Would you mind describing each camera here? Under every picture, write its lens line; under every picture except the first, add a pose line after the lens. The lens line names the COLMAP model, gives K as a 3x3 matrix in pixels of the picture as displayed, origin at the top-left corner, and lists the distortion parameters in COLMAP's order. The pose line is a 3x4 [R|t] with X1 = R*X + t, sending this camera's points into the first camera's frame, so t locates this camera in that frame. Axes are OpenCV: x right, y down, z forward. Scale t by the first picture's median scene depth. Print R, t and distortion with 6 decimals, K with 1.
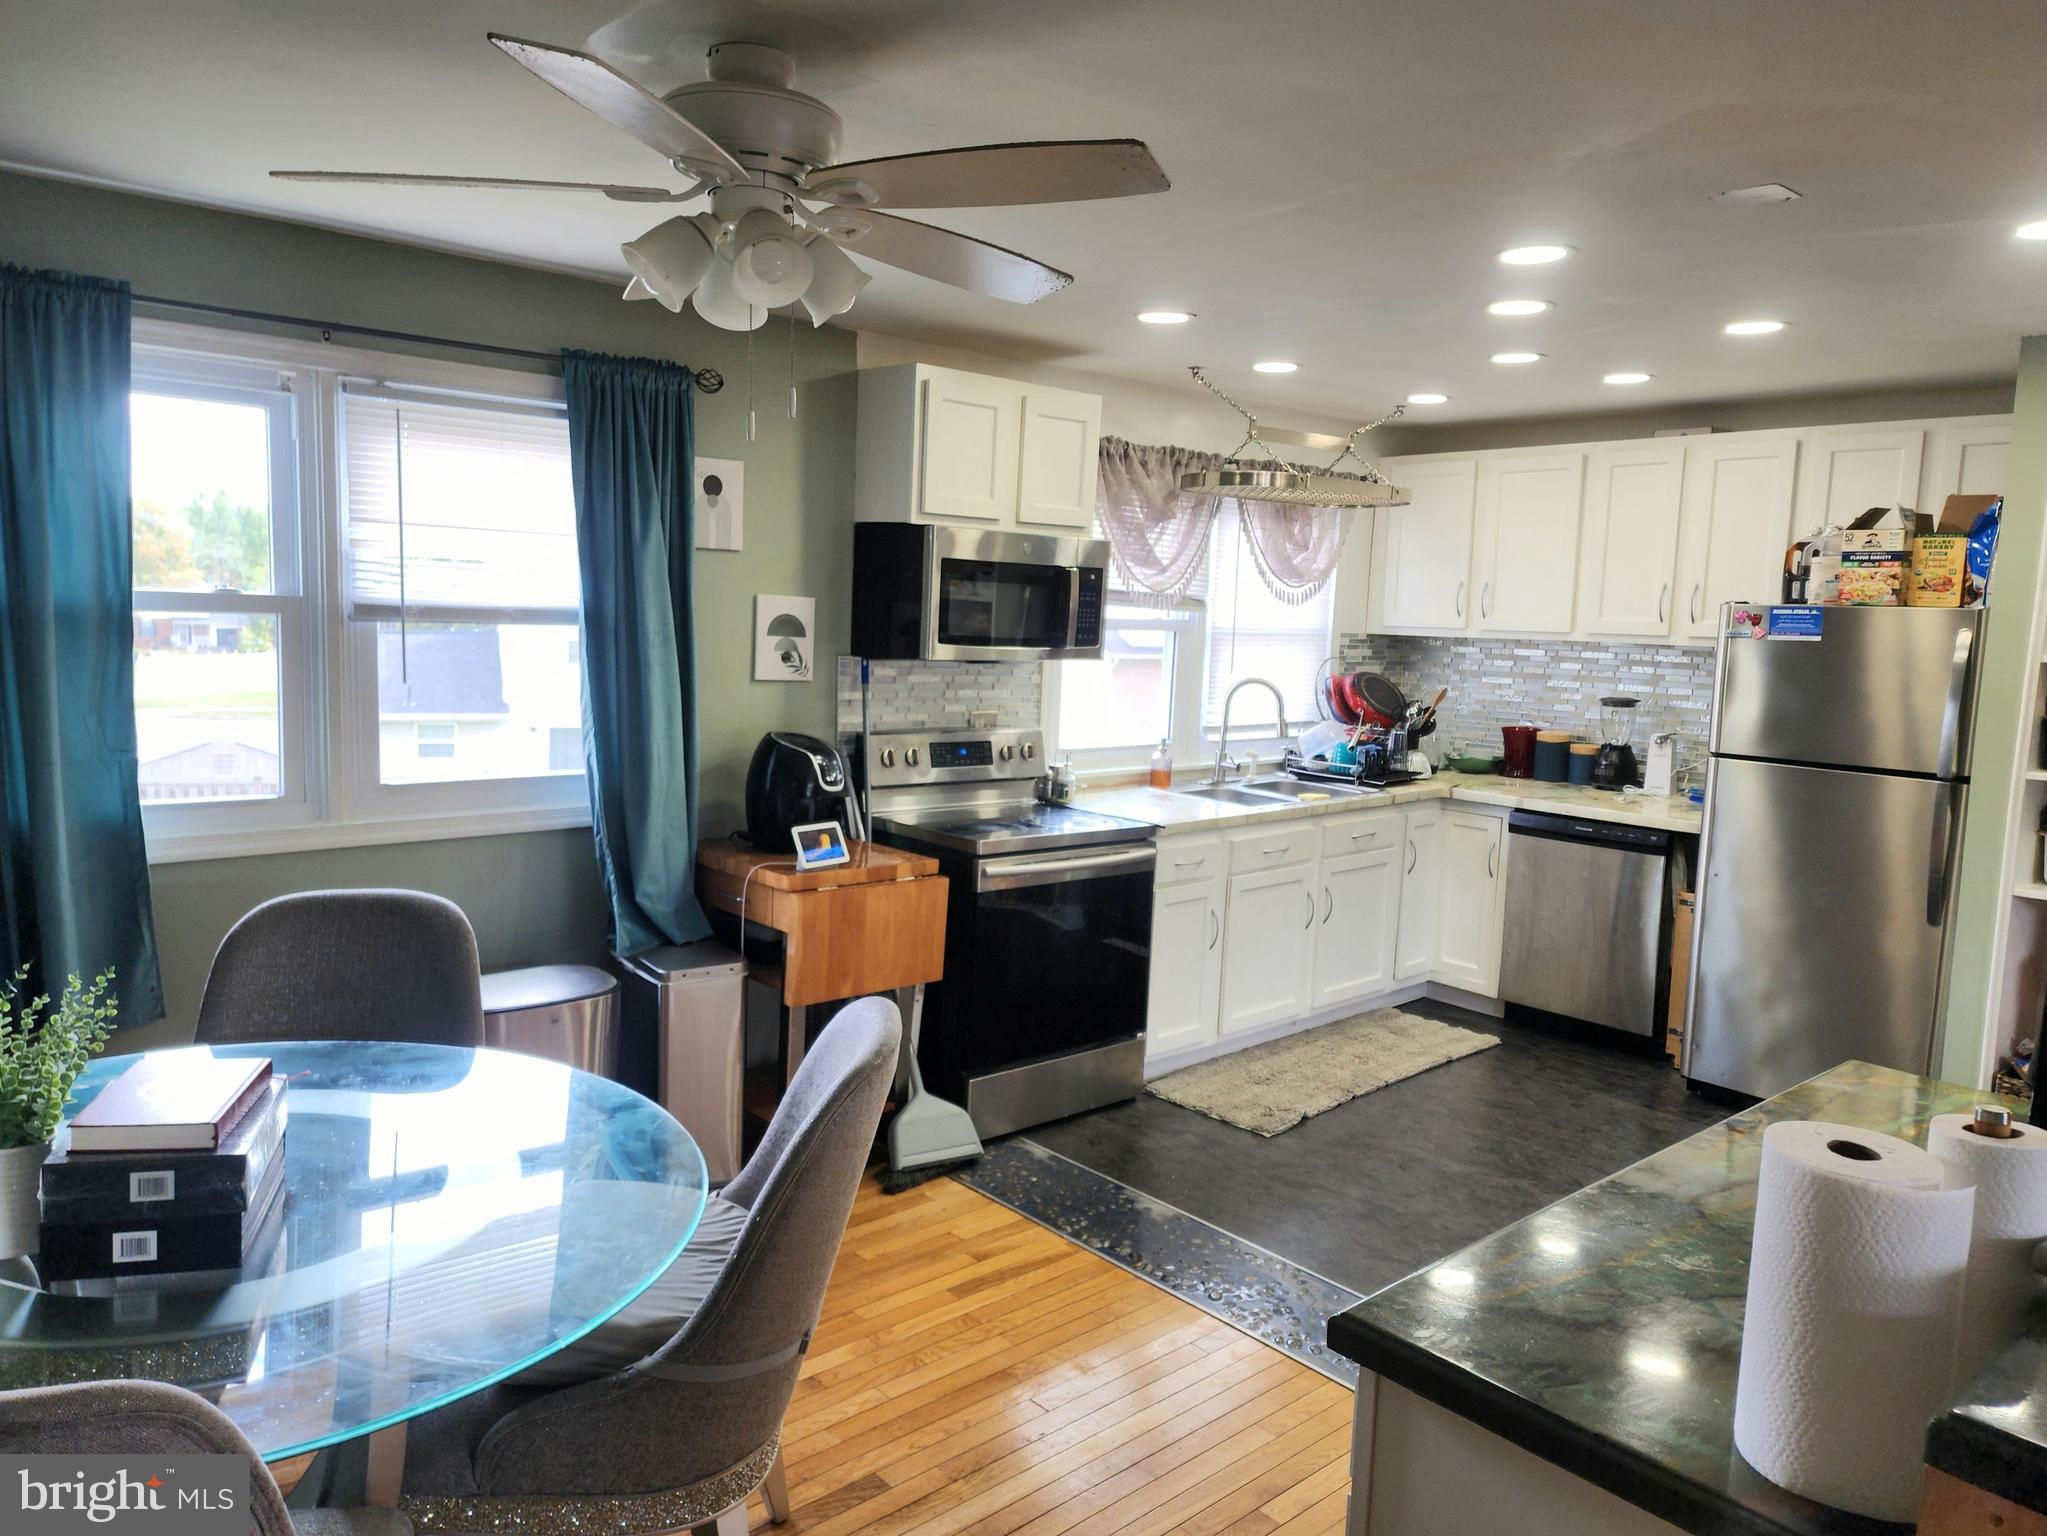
lens RADIAL K [[1451.8, 0, 1013.6], [0, 1451.8, 775.4], [0, 0, 1]] dist [0.056479, -0.004171]
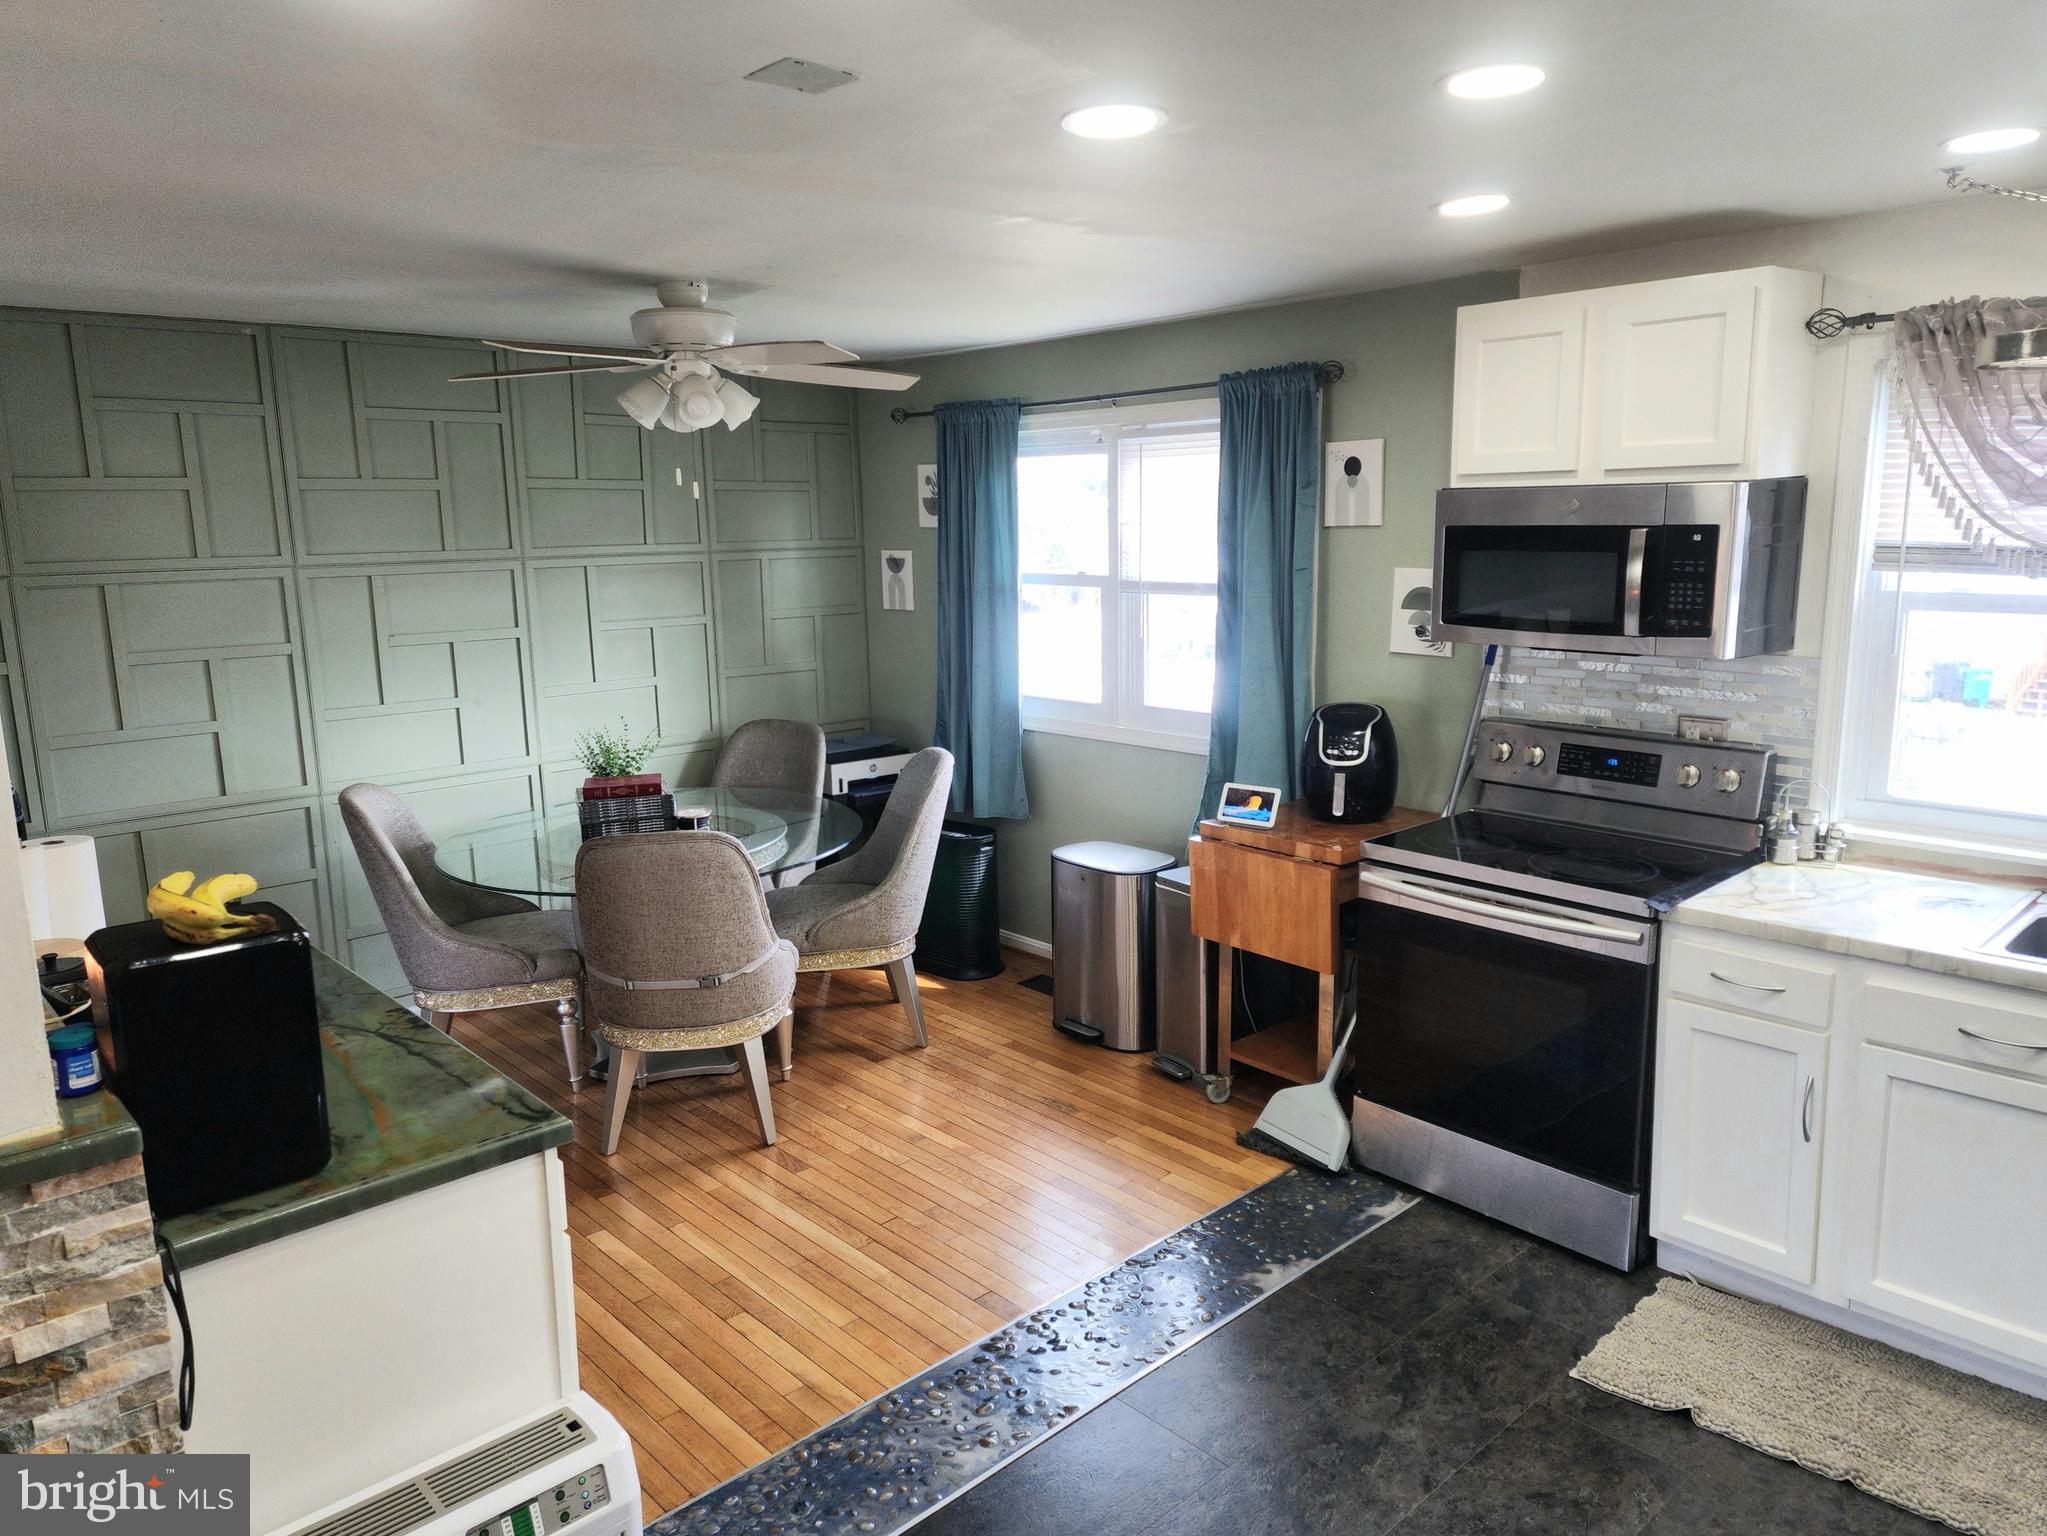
lens RADIAL K [[1451.8, 0, 1013.4], [0, 1451.8, 762.0], [0, 0, 1]] dist [0.056479, -0.004171]
pose [[-0.009951, 0.135958, -0.990665, 0.875311], [-0.103599, 0.985242, 0.136255, -0.104979], [0.994569, 0.103988, 0.004281, 0.766340]]
